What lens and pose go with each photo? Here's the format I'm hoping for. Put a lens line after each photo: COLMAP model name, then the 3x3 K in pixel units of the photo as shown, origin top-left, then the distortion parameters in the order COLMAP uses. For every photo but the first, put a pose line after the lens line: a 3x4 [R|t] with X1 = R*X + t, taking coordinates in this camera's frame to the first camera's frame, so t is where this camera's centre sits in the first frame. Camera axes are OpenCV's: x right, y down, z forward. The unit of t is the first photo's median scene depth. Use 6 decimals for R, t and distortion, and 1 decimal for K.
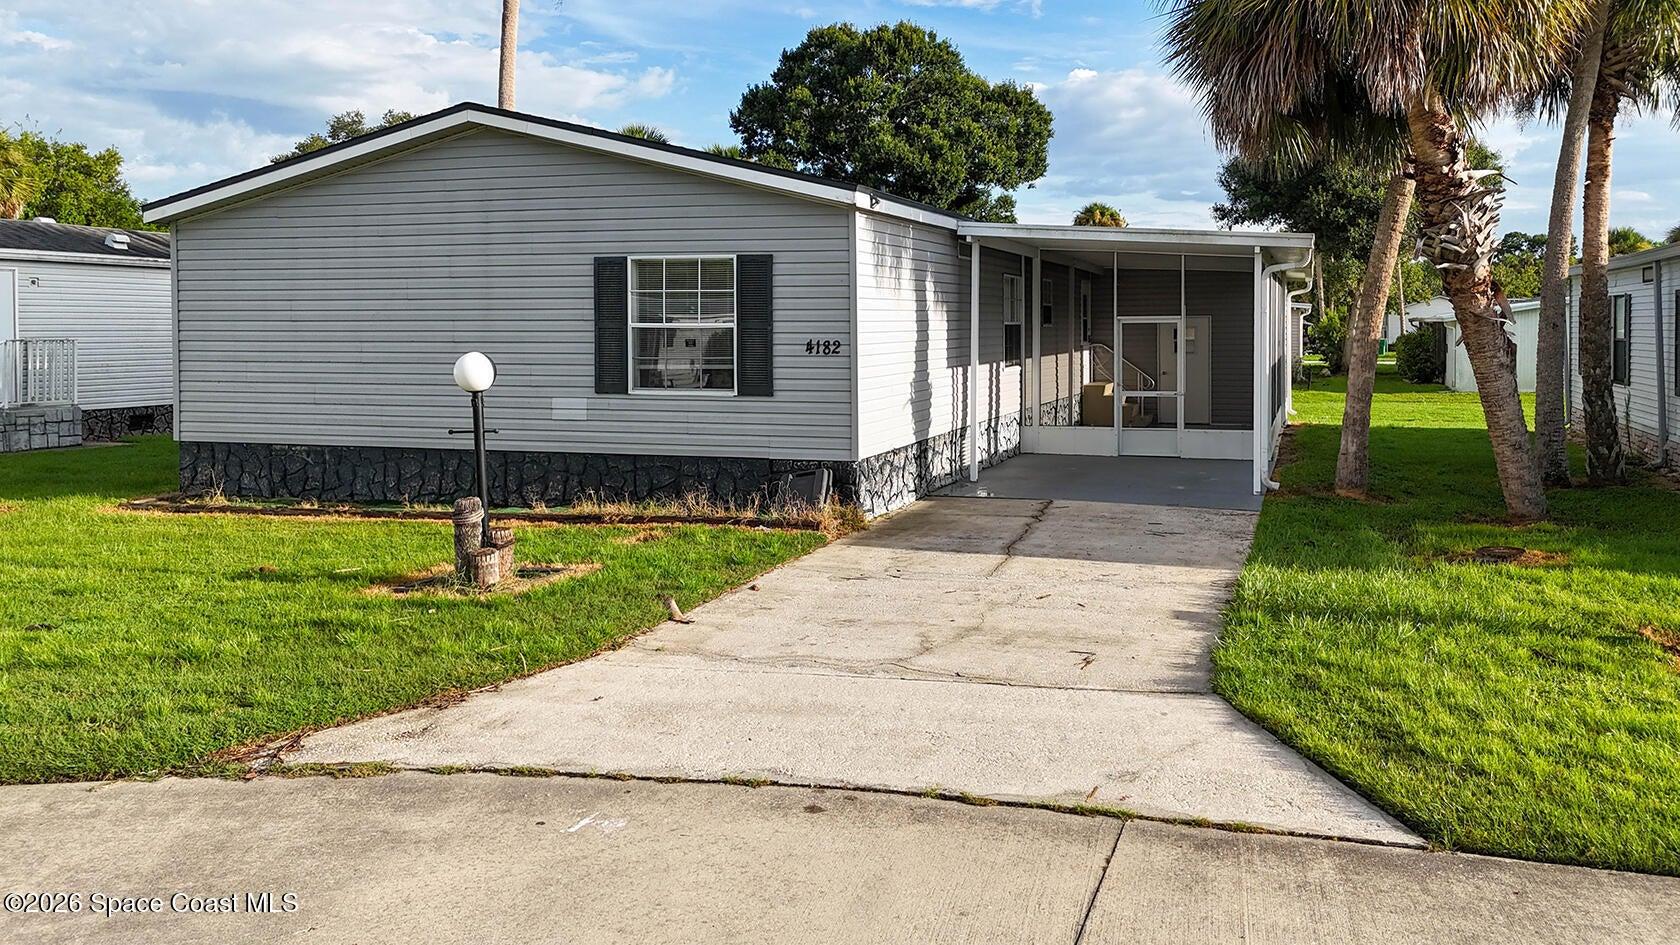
lens RADIAL K [[1292.8, 0, 900.5], [0, 1292.8, 324.0], [0, 0, 1]] dist [0.035700, -0.003840]
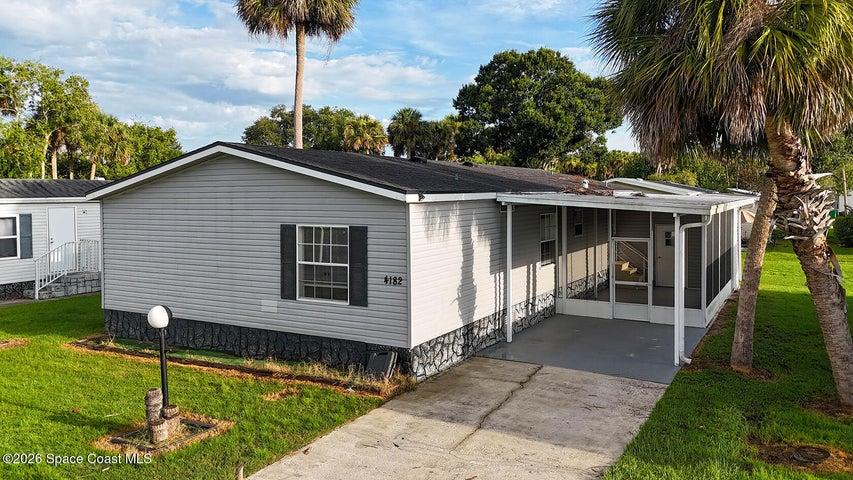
lens RADIAL K [[637.8, 0, 420.0], [0, 637.8, 196.7], [0, 0, 1]] dist [0.061672, -0.053770]
pose [[0.973882, -0.003495, -0.227026, 0.154163], [0.005791, 0.999939, 0.009449, -0.093271], [0.226979, -0.010517, 0.973843, 0.154054]]
